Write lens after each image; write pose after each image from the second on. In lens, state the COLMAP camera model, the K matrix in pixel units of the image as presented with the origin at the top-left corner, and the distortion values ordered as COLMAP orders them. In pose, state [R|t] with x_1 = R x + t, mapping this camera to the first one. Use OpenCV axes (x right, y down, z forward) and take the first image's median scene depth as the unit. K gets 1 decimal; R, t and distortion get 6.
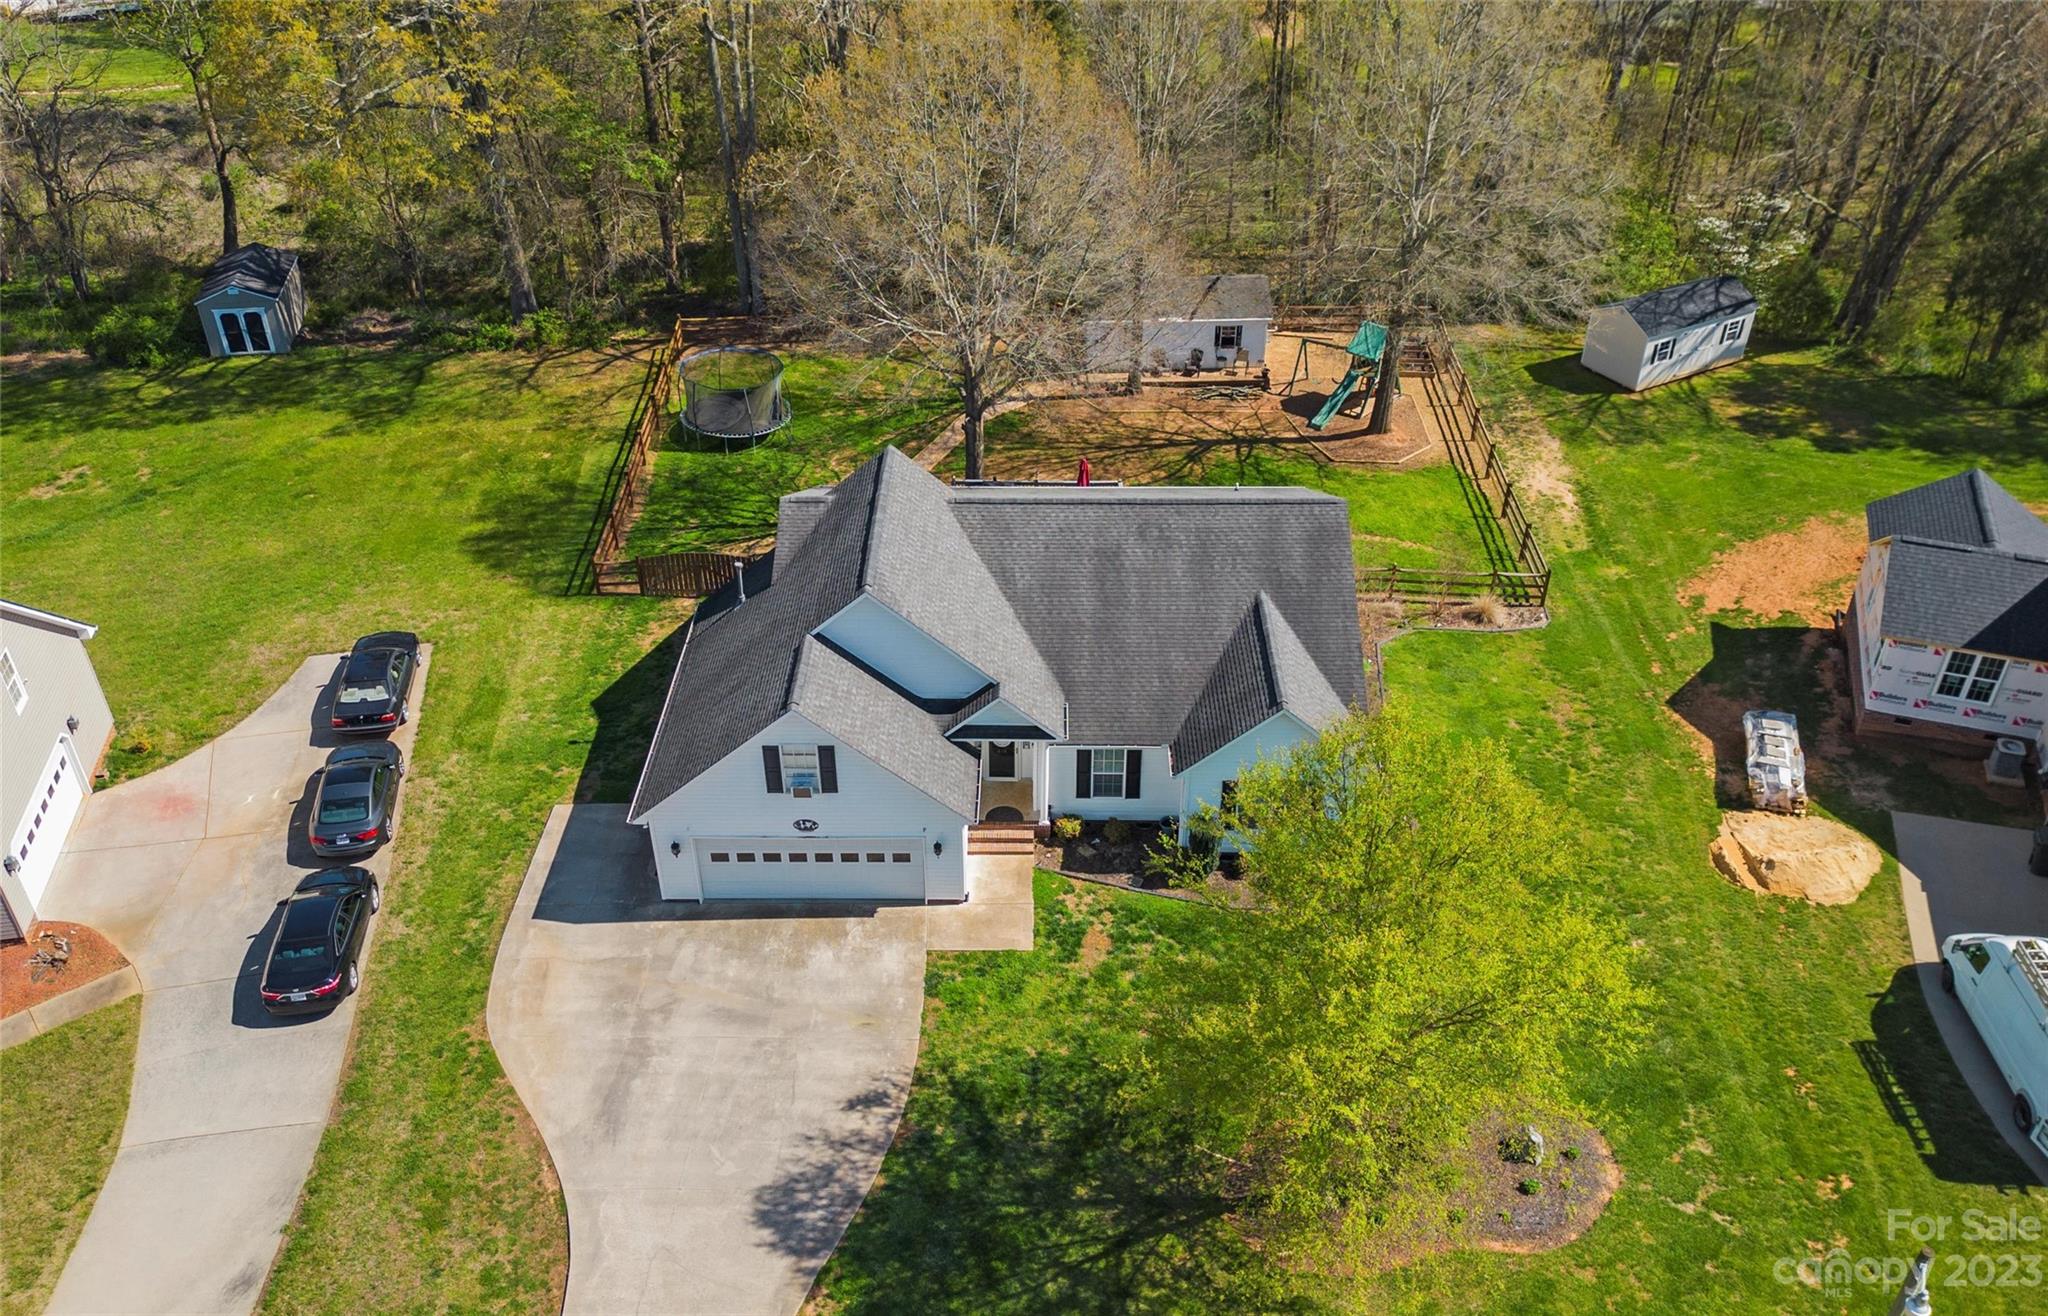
lens RADIAL K [[1634.7, 0, 1015.5], [0, 1634.7, 647.7], [0, 0, 1]] dist [0.055944, -0.049598]
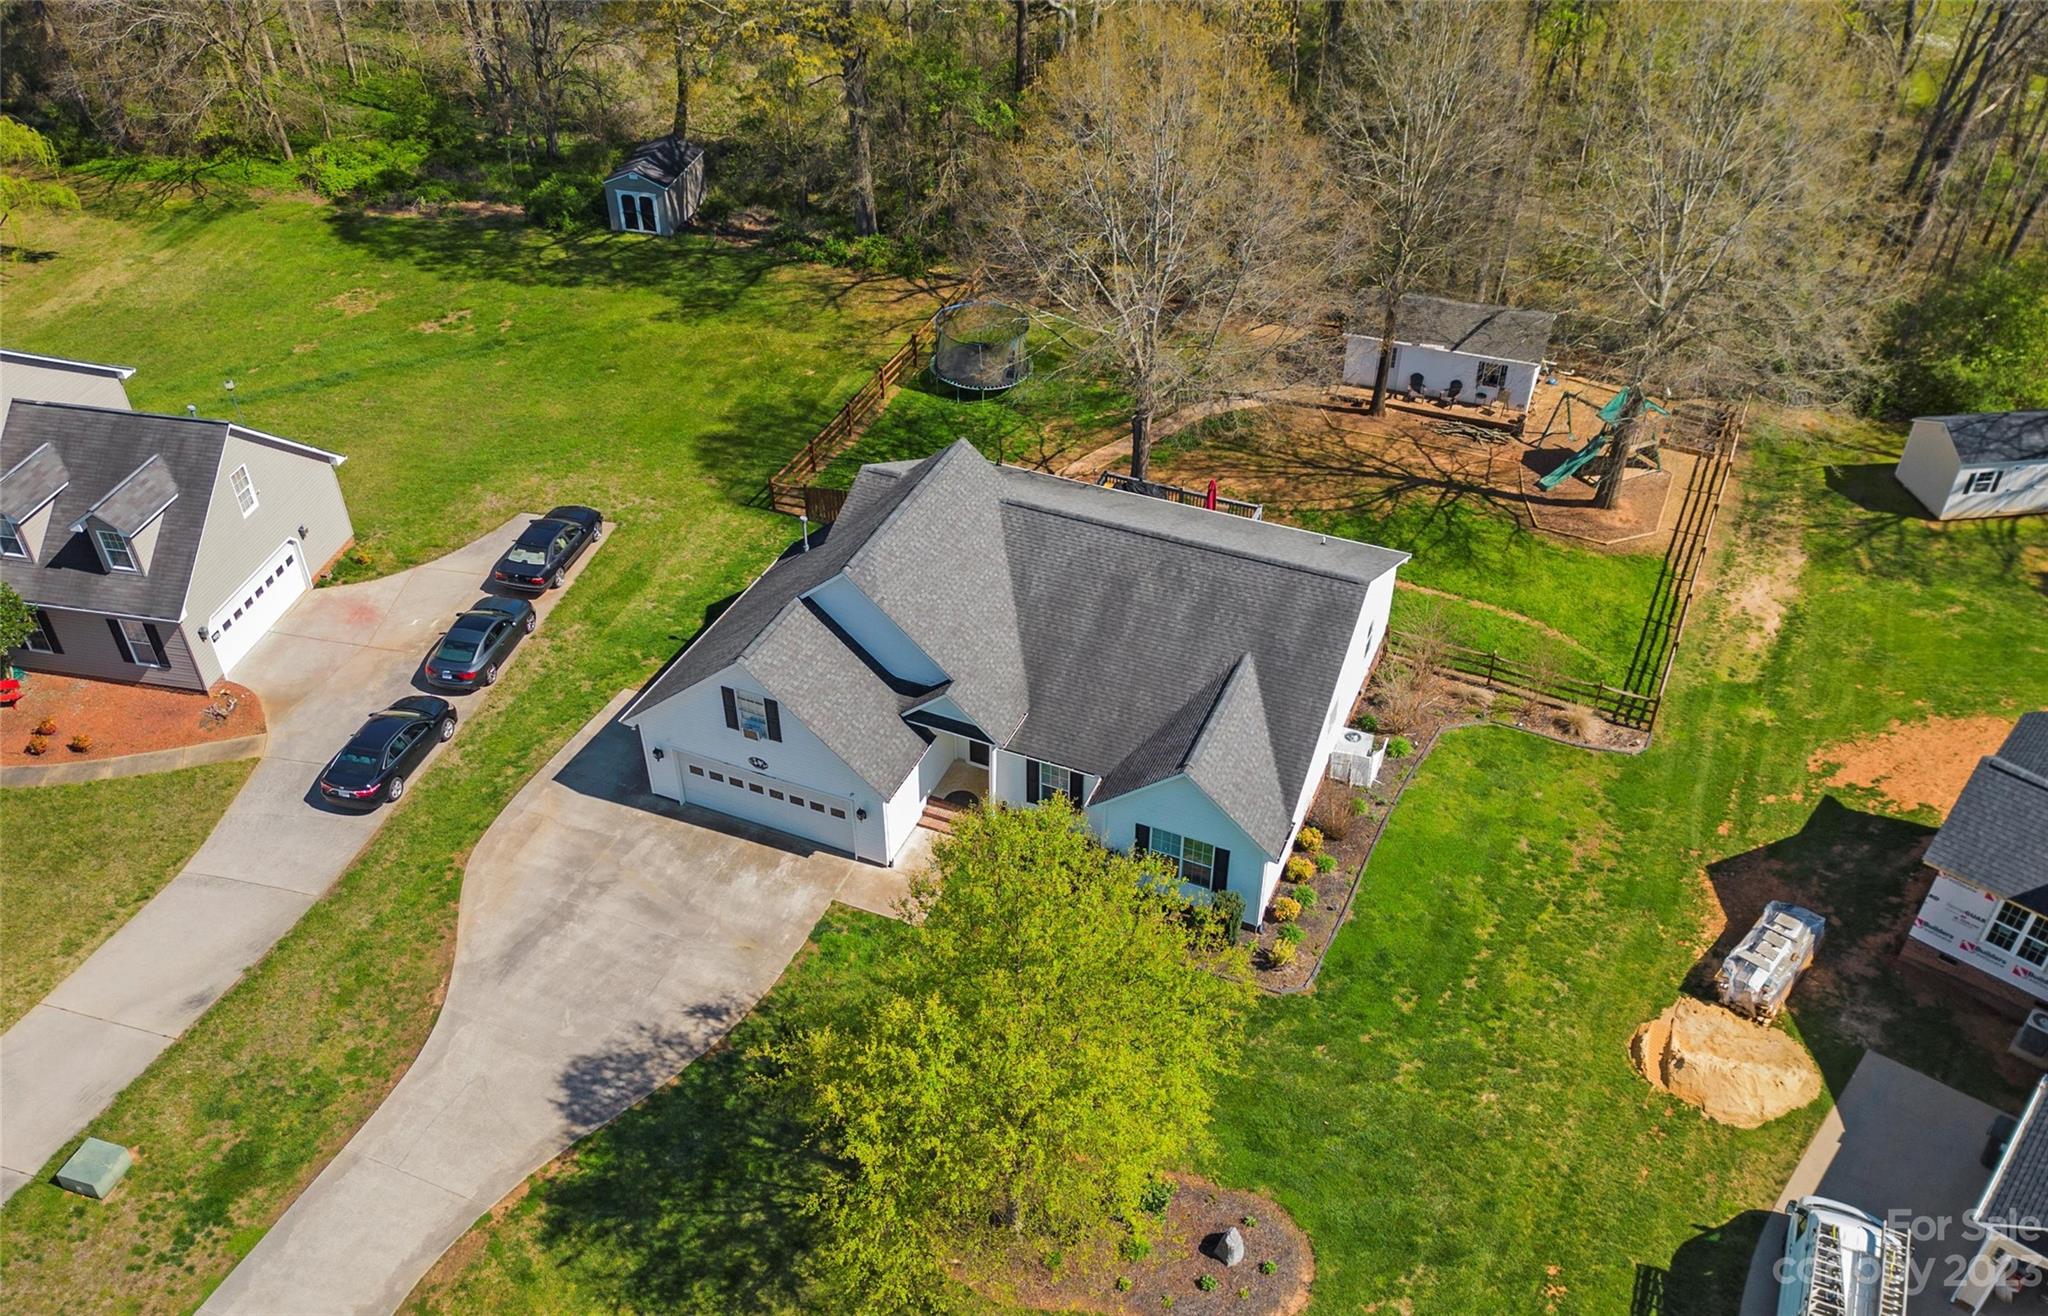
lens RADIAL K [[1634.7, 0, 1029.8], [0, 1634.7, 645.6], [0, 0, 1]] dist [0.055944, -0.049598]
pose [[0.924817, 0.233735, -0.300135, 0.314699], [-0.216635, 0.972138, 0.089540, -0.096194], [0.312701, -0.017788, 0.949685, -0.005912]]
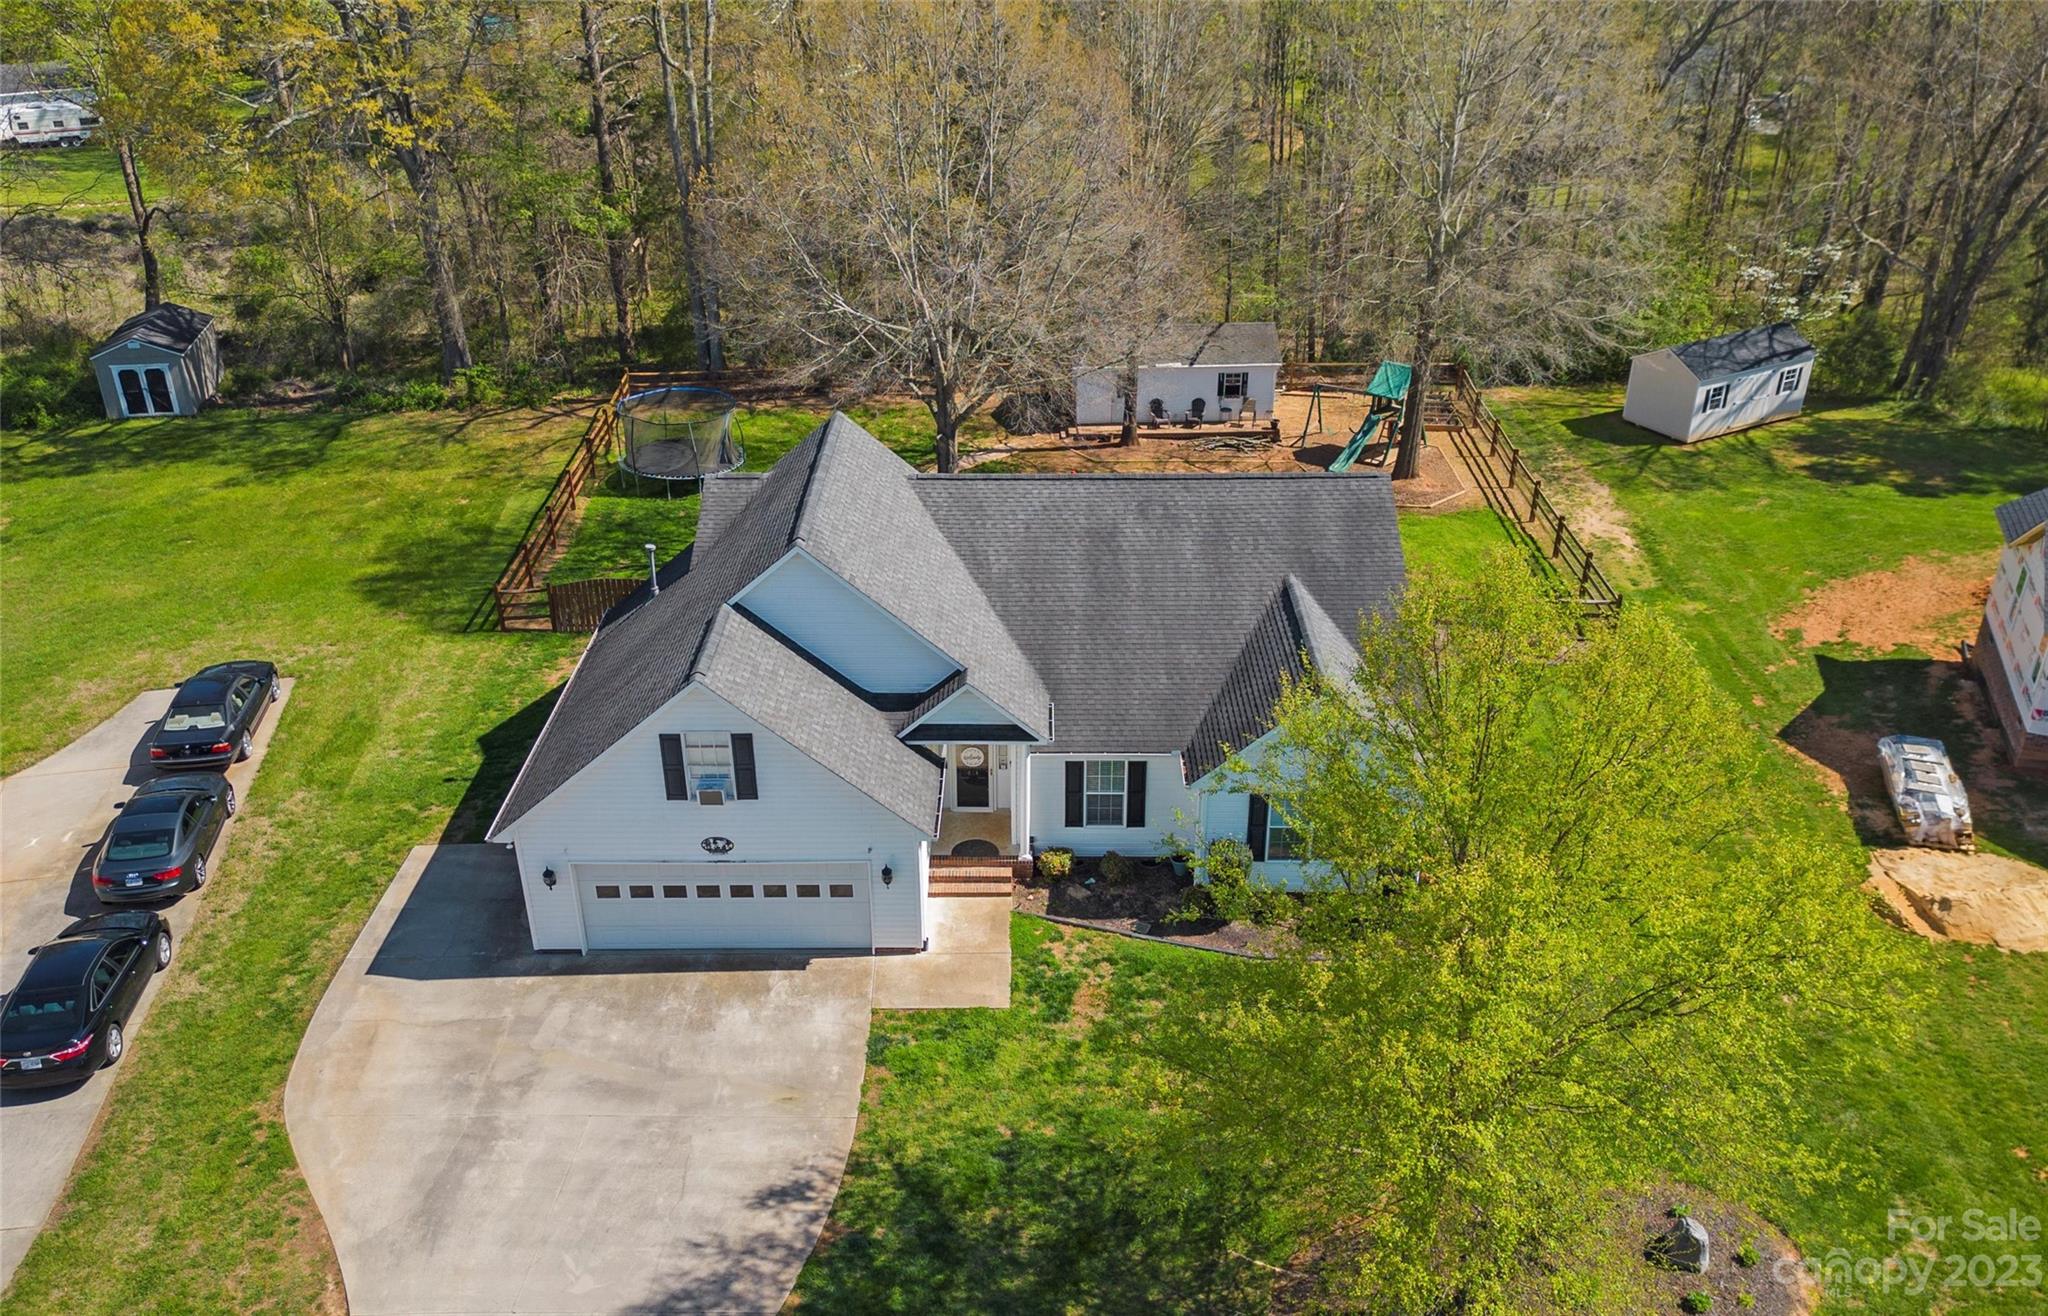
lens RADIAL K [[1634.7, 0, 1016.0], [0, 1634.7, 650.9], [0, 0, 1]] dist [0.055944, -0.049598]
pose [[0.999988, -0.003533, 0.003380, 0.010250], [0.003910, 0.992891, -0.118962, 0.095676], [-0.002936, 0.118974, 0.992893, 0.185475]]
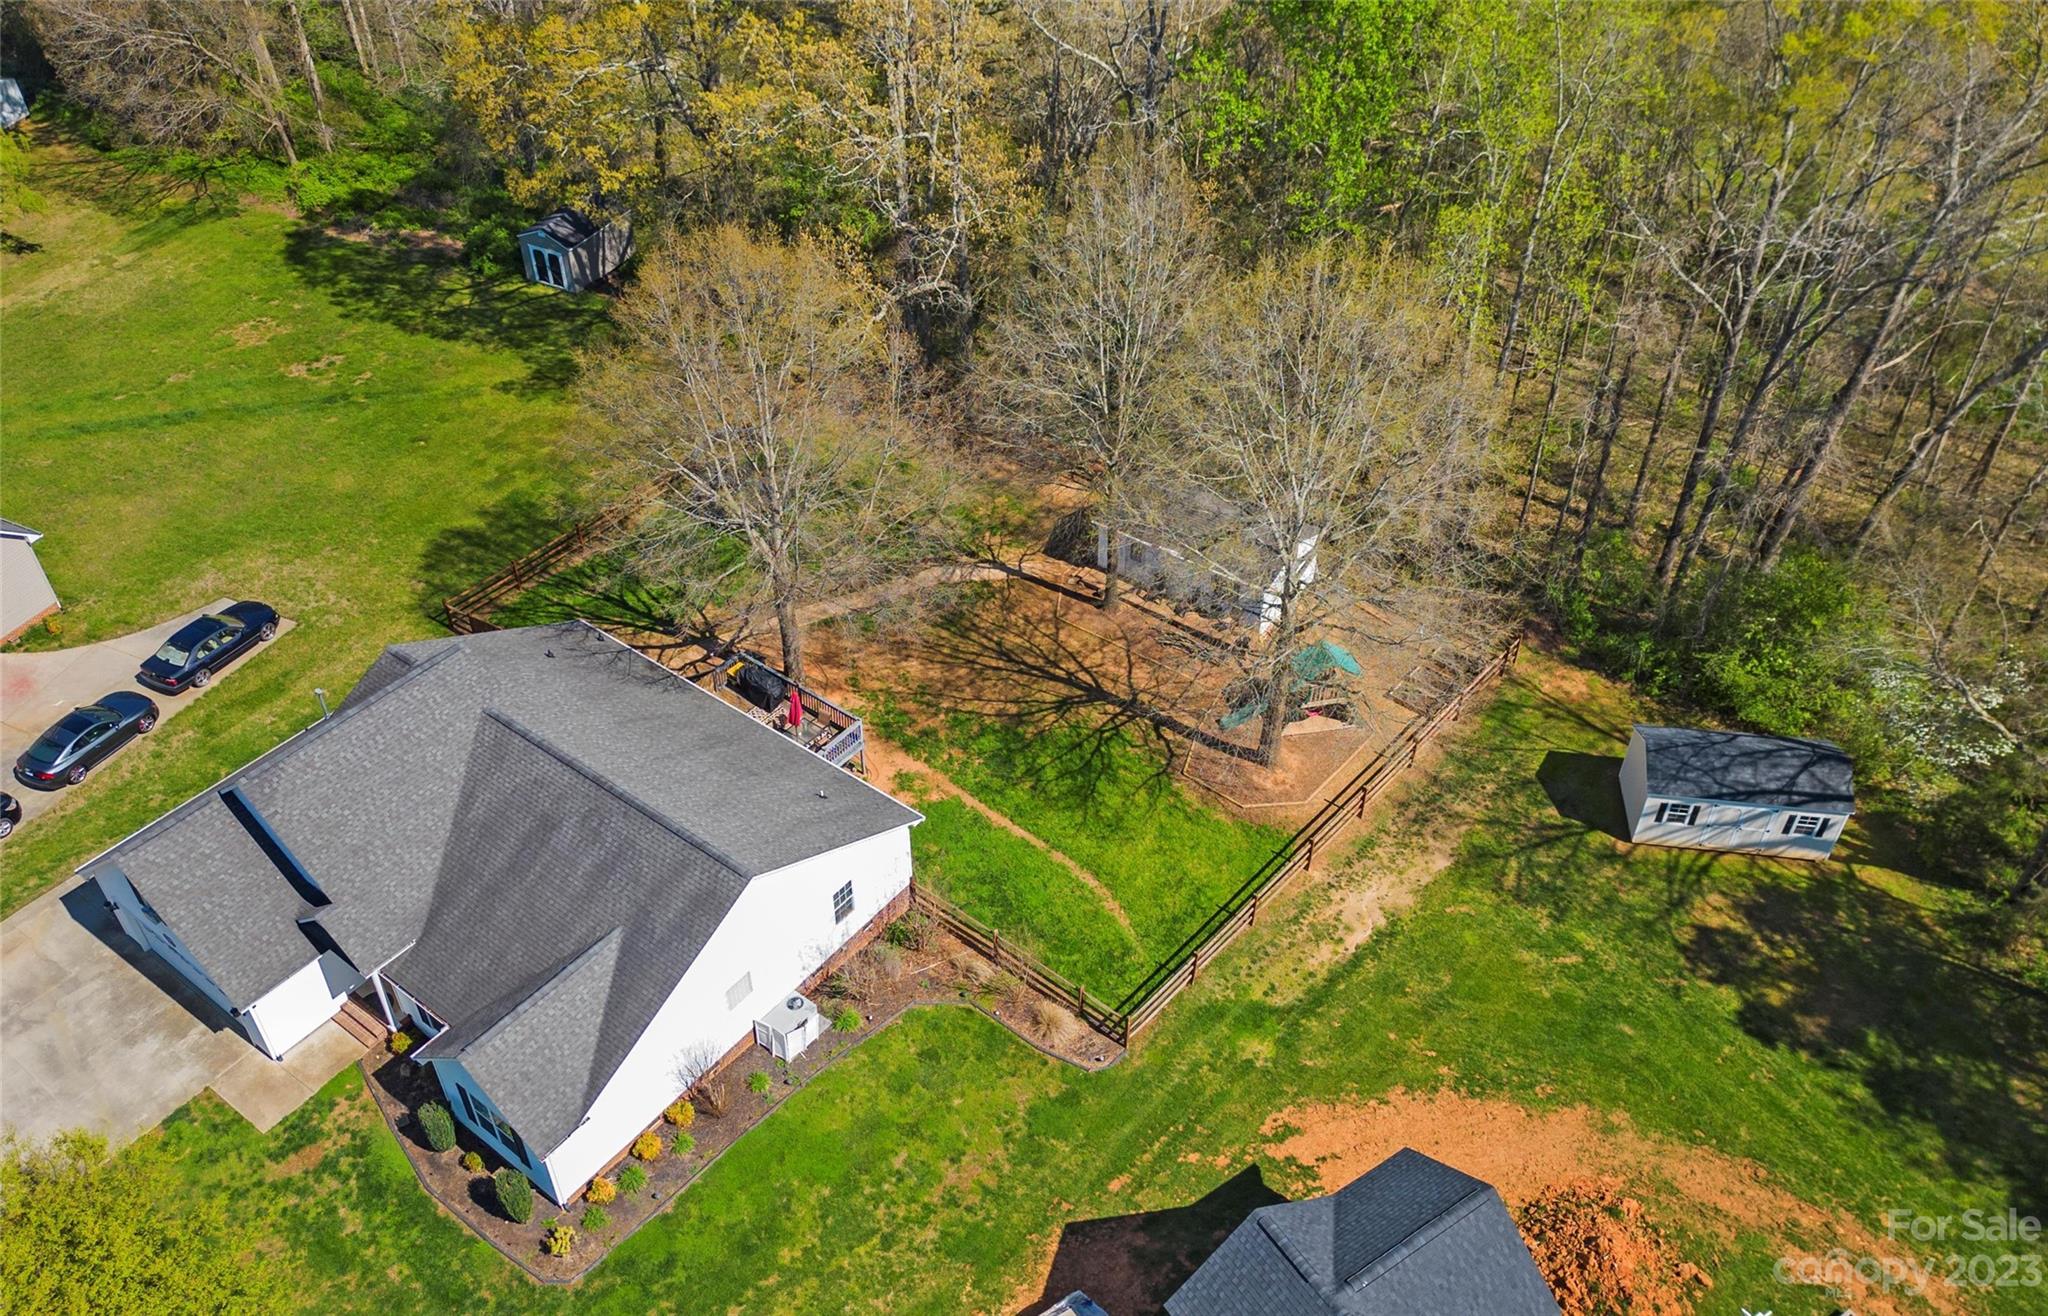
lens RADIAL K [[1634.7, 0, 1036.6], [0, 1634.7, 636.1], [0, 0, 1]] dist [0.055944, -0.049598]
pose [[0.804599, 0.388049, -0.449486, 0.711552], [-0.341443, 0.921625, 0.184458, -0.454048], [0.485836, 0.005059, 0.874035, 0.229042]]
